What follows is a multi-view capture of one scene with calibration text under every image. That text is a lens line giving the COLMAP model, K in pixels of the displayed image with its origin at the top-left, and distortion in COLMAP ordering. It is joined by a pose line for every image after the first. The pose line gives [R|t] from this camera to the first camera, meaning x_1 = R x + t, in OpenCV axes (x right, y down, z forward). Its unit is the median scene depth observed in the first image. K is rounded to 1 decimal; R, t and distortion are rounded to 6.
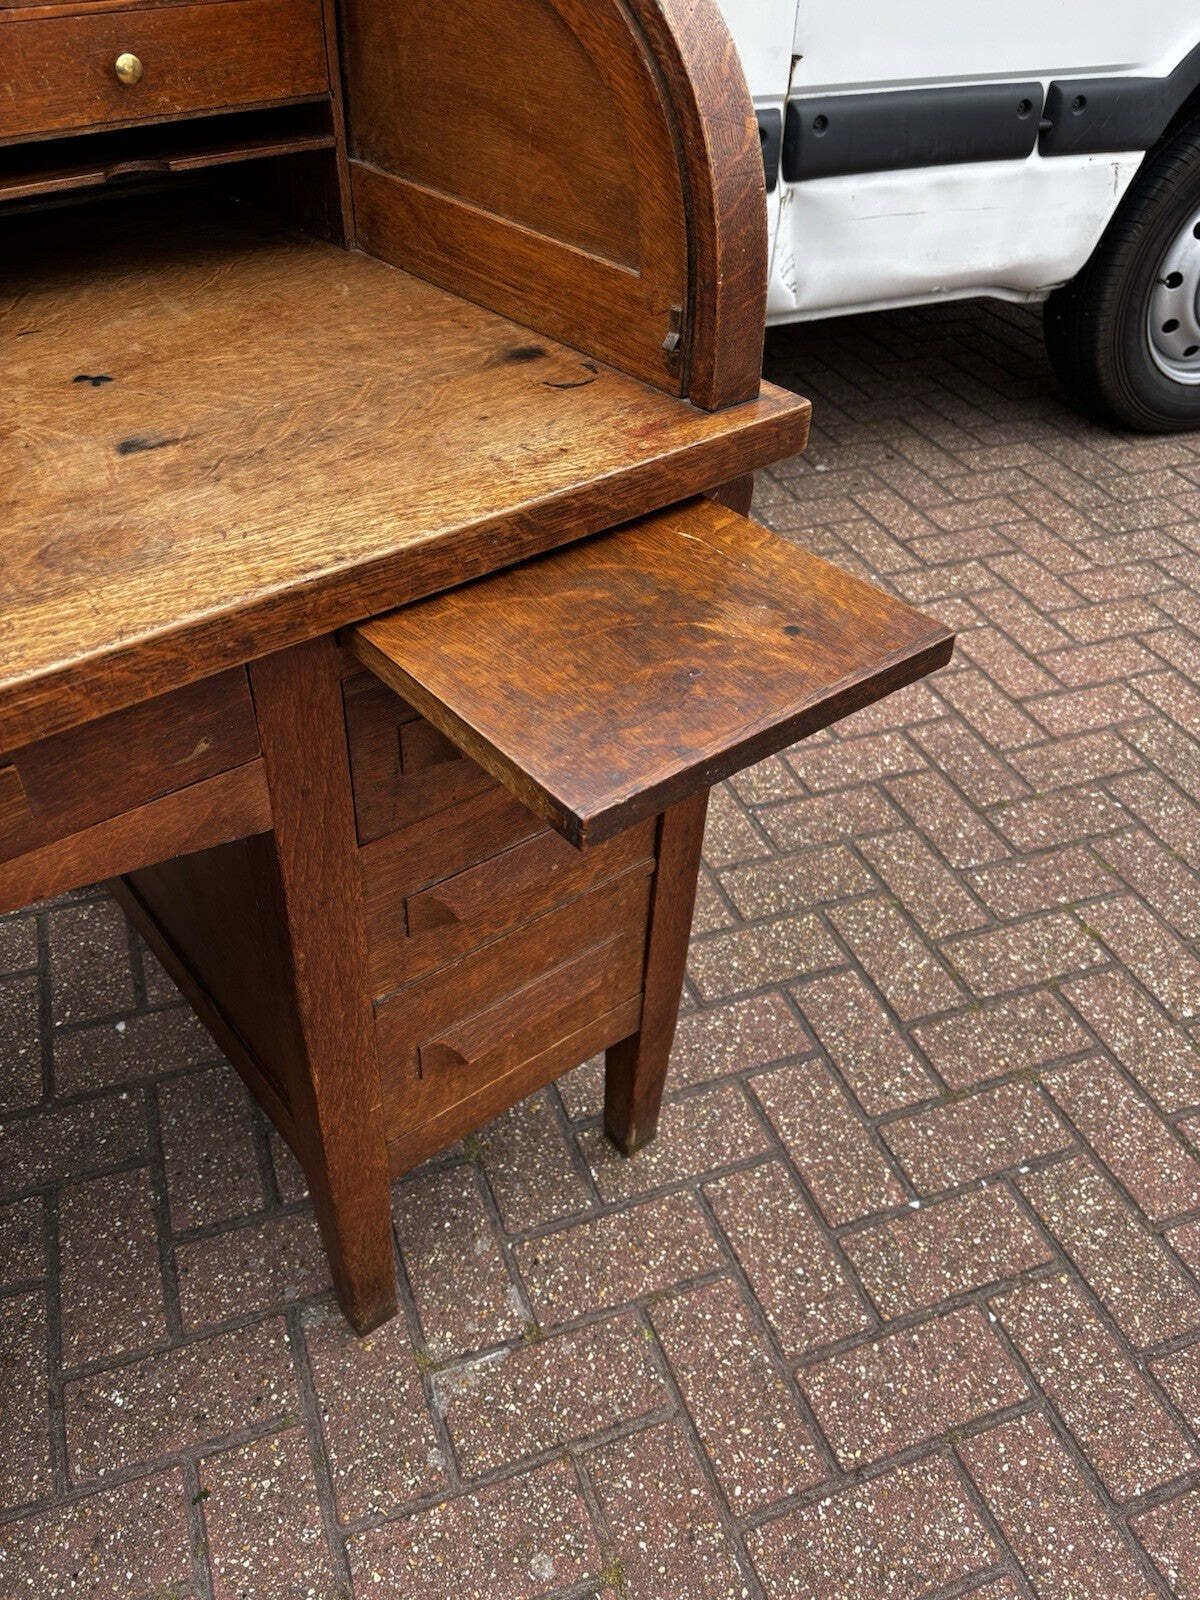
lens RADIAL K [[1215.4, 0, 587.5], [0, 1215.4, 806.0], [0, 0, 1]] dist [0.029813, -0.033775]
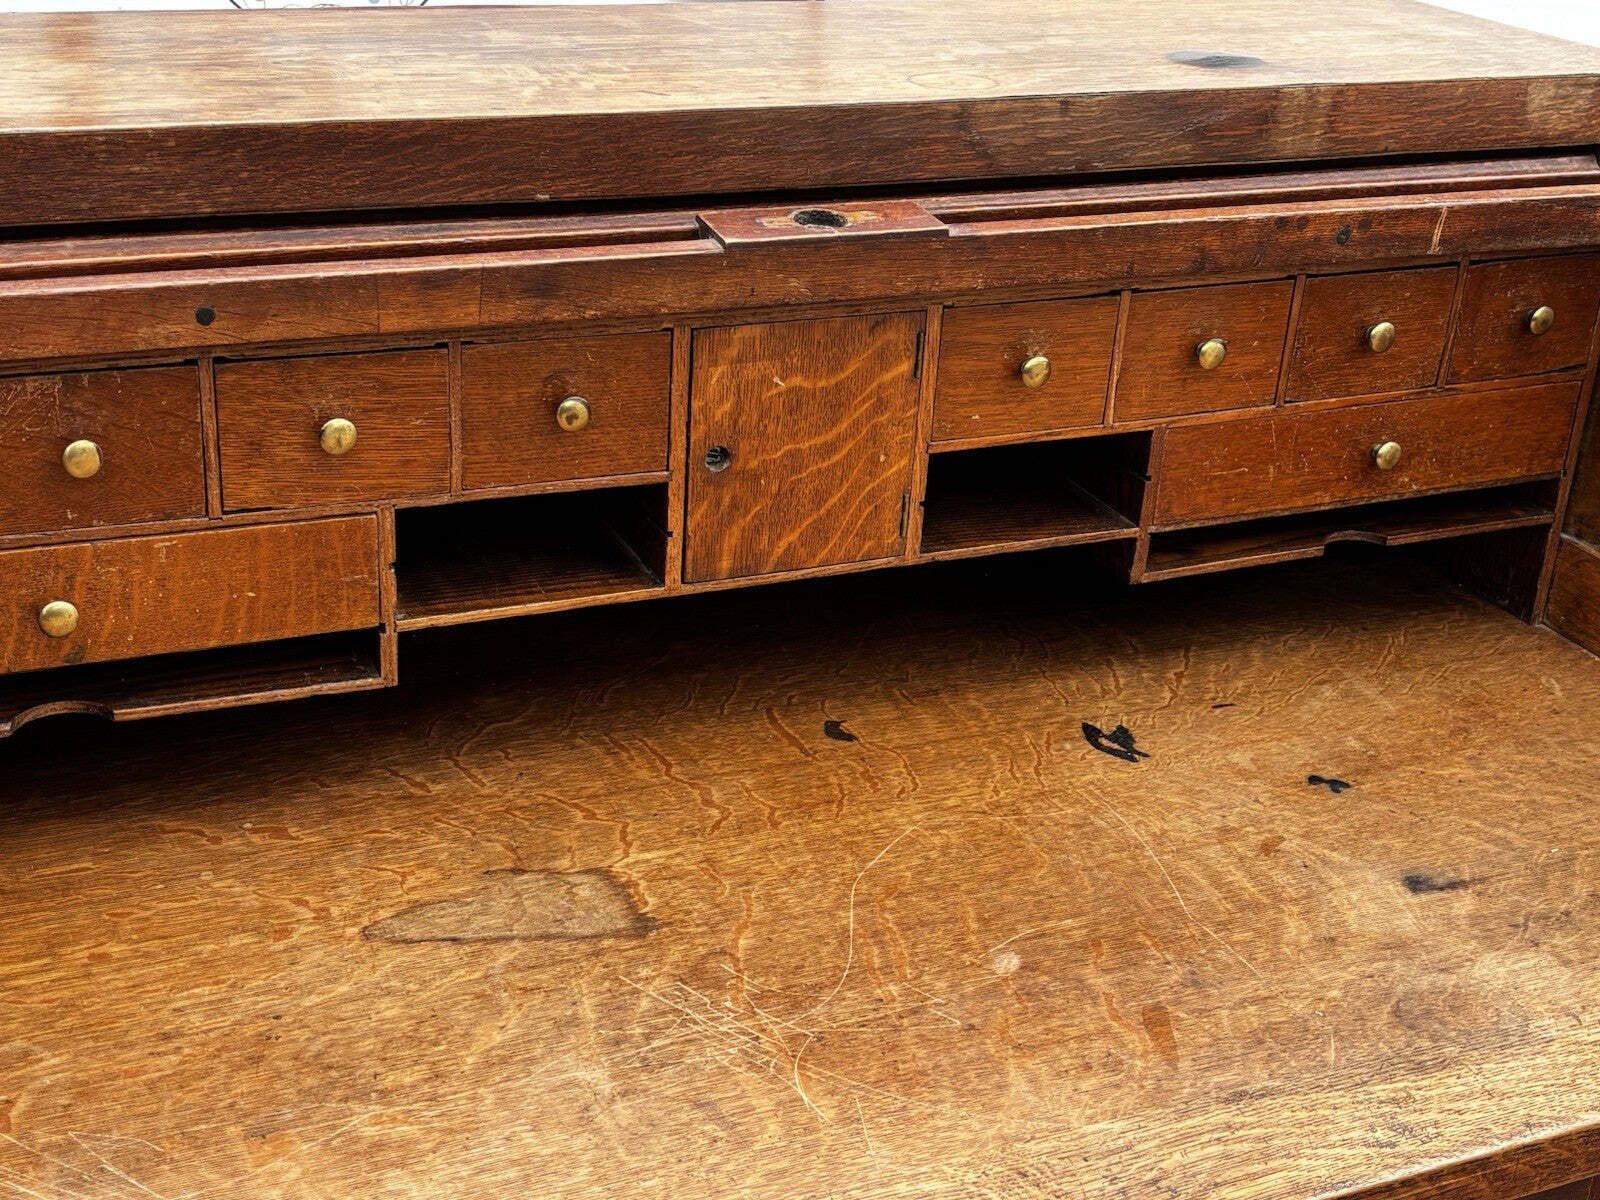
lens RADIAL K [[2155.3, 0, 797.2], [0, 2155.3, 598.6], [0, 0, 1]] dist [0.073736, 0.000000]
pose [[0.963210, 0.137791, -0.230738, -0.291772], [-0.198451, 0.943628, -0.264920, 0.018606], [0.181227, 0.300964, 0.936257, -0.420311]]
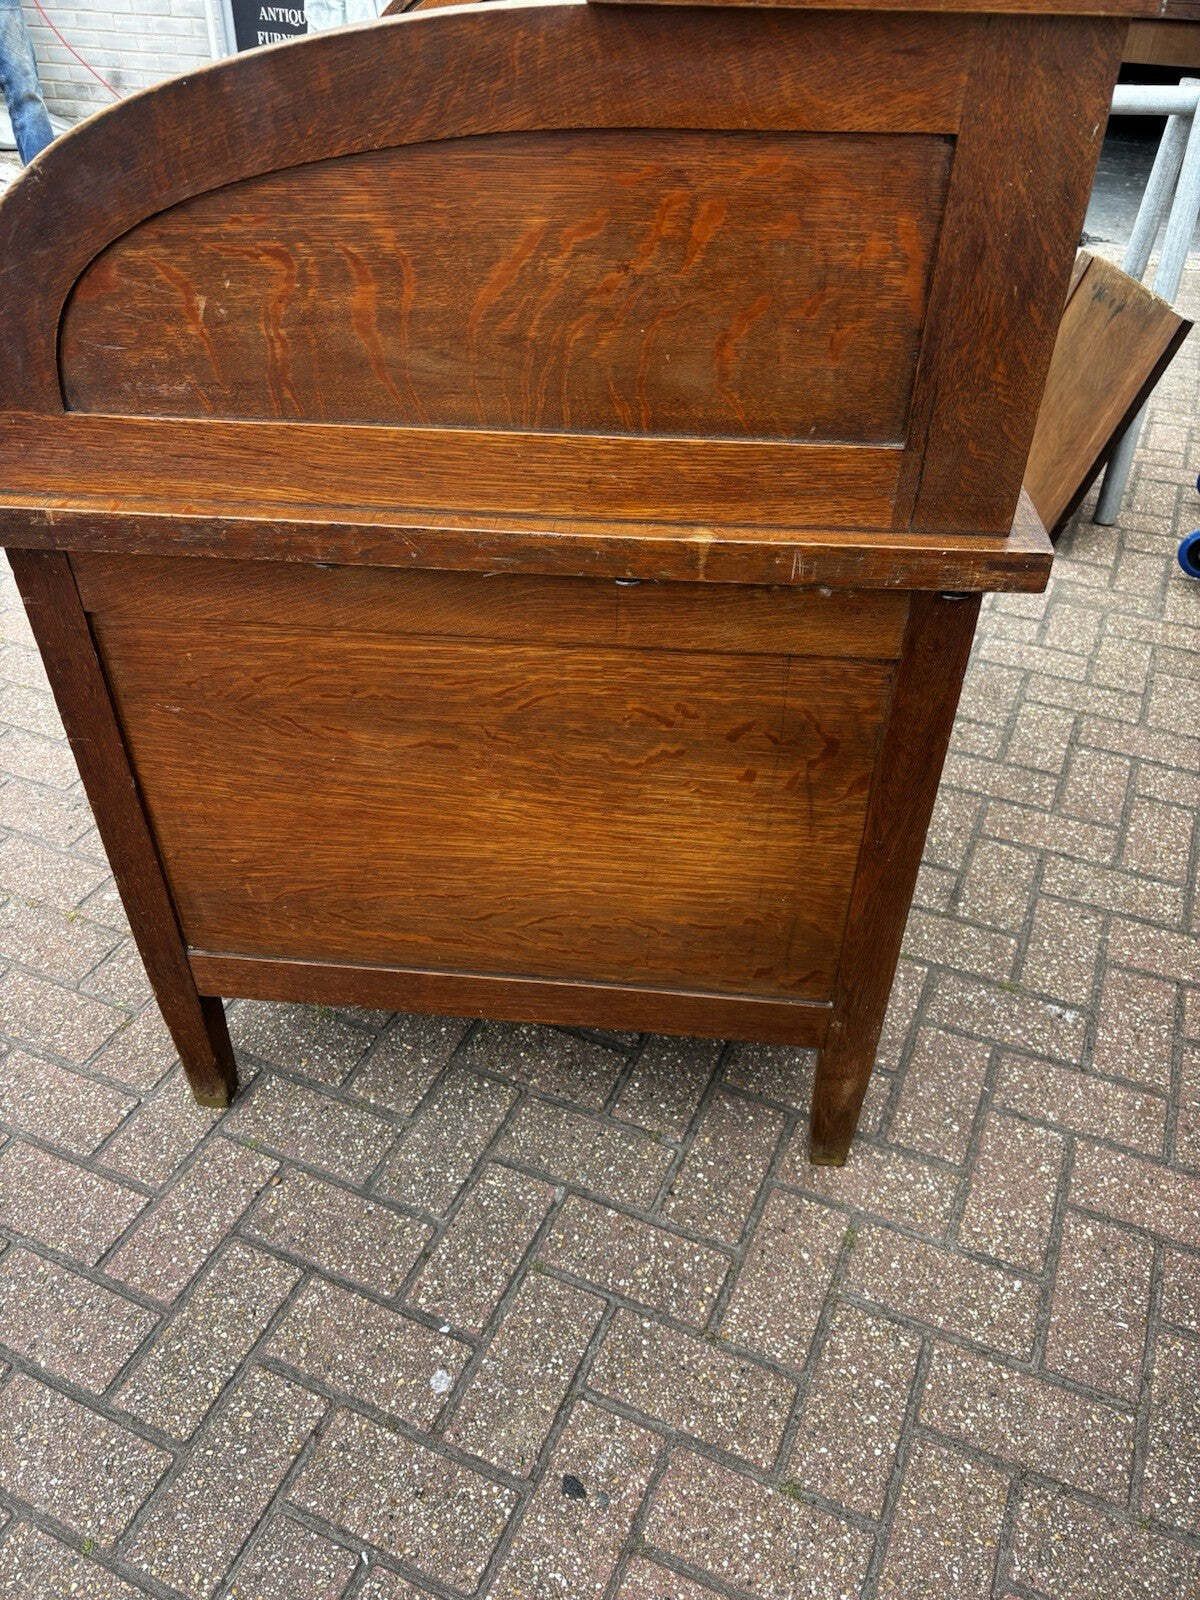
lens RADIAL K [[1215.4, 0, 599.2], [0, 1215.4, 800.5], [0, 0, 1]] dist [0.029813, -0.033775]
pose [[-0.699601, 0.422795, -0.576024, 0.358524], [-0.479261, 0.320268, 0.817152, -1.010622], [0.529970, 0.847746, -0.021431, 1.072654]]
